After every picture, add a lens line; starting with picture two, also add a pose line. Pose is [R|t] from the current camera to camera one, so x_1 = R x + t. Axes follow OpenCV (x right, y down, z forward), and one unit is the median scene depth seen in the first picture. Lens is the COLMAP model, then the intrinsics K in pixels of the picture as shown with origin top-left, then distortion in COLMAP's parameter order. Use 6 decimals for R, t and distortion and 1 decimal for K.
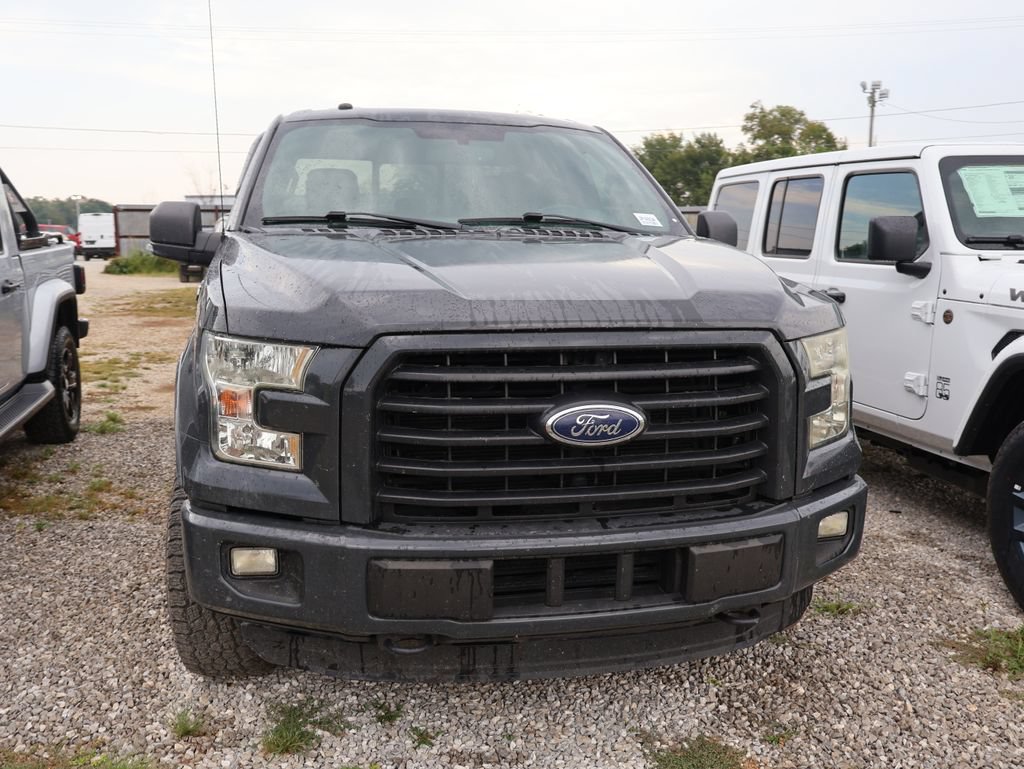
lens RADIAL K [[951.7, 0, 513.0], [0, 951.7, 386.5], [0, 0, 1]] dist [0.001840, 0.000000]
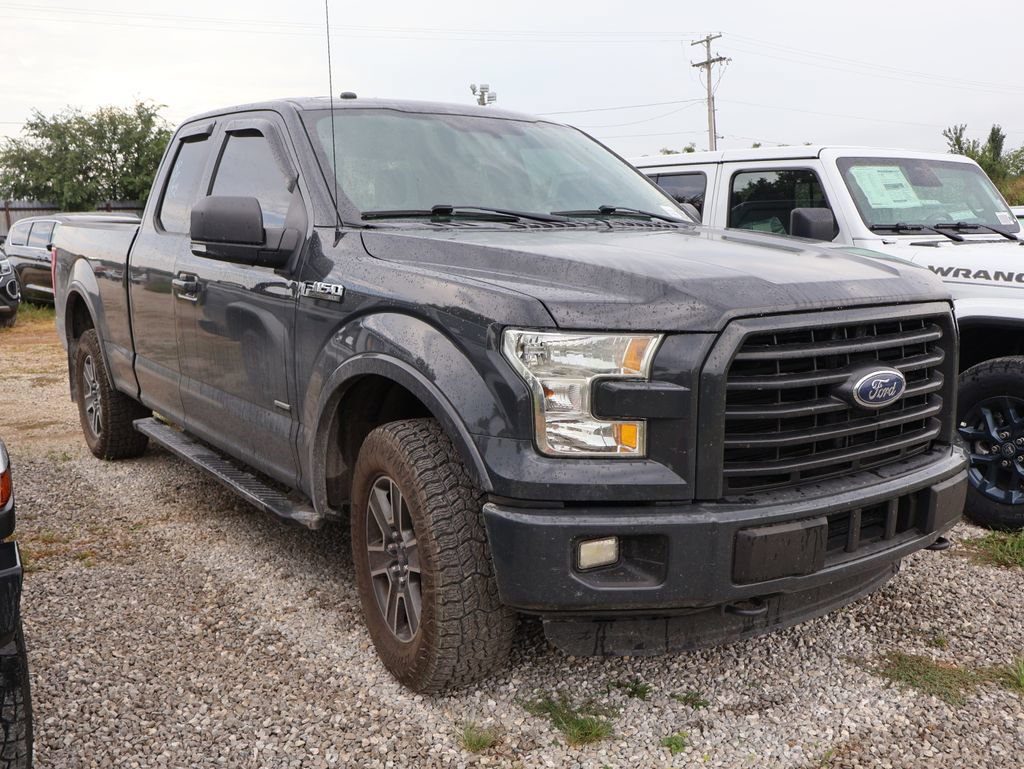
lens RADIAL K [[951.7, 0, 508.8], [0, 951.7, 391.1], [0, 0, 1]] dist [0.001840, 0.000000]
pose [[0.920664, -0.078825, 0.382314, -0.654258], [0.075536, 0.996863, 0.023631, -0.015101], [-0.382978, 0.007122, 0.923730, 0.095893]]
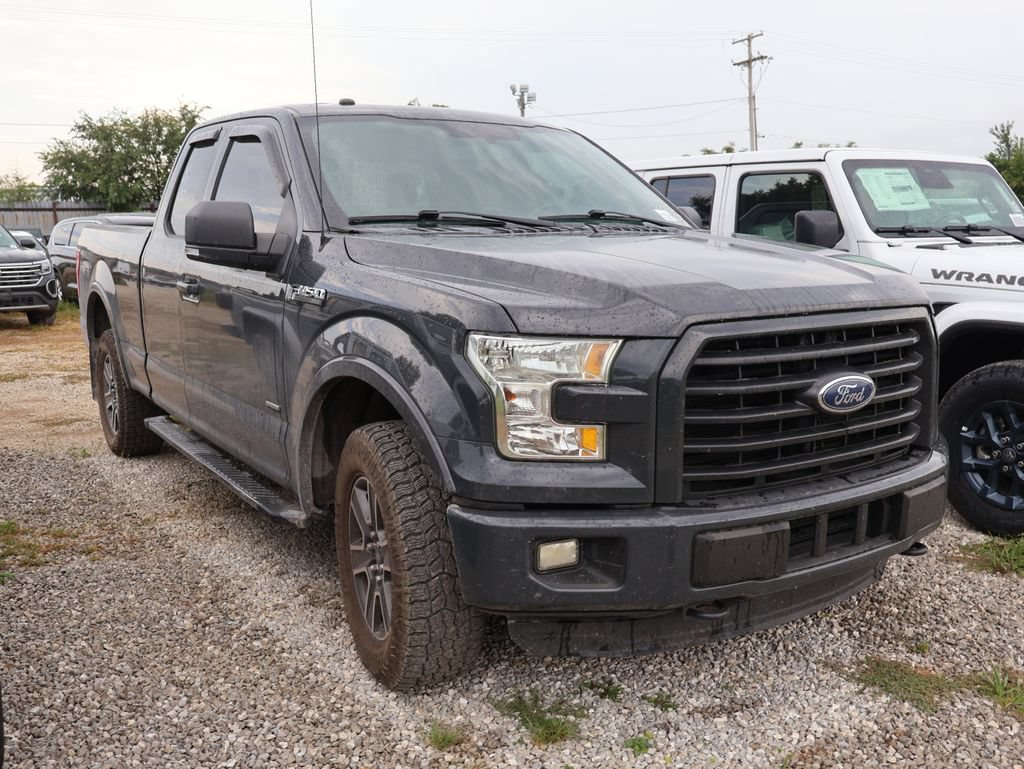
lens RADIAL K [[951.7, 0, 512.8], [0, 951.7, 384.2], [0, 0, 1]] dist [0.001840, 0.000000]
pose [[0.935266, -0.071127, 0.346725, -0.589909], [0.070444, 0.997409, 0.014589, -0.014354], [-0.346865, 0.010781, 0.937853, 0.053137]]
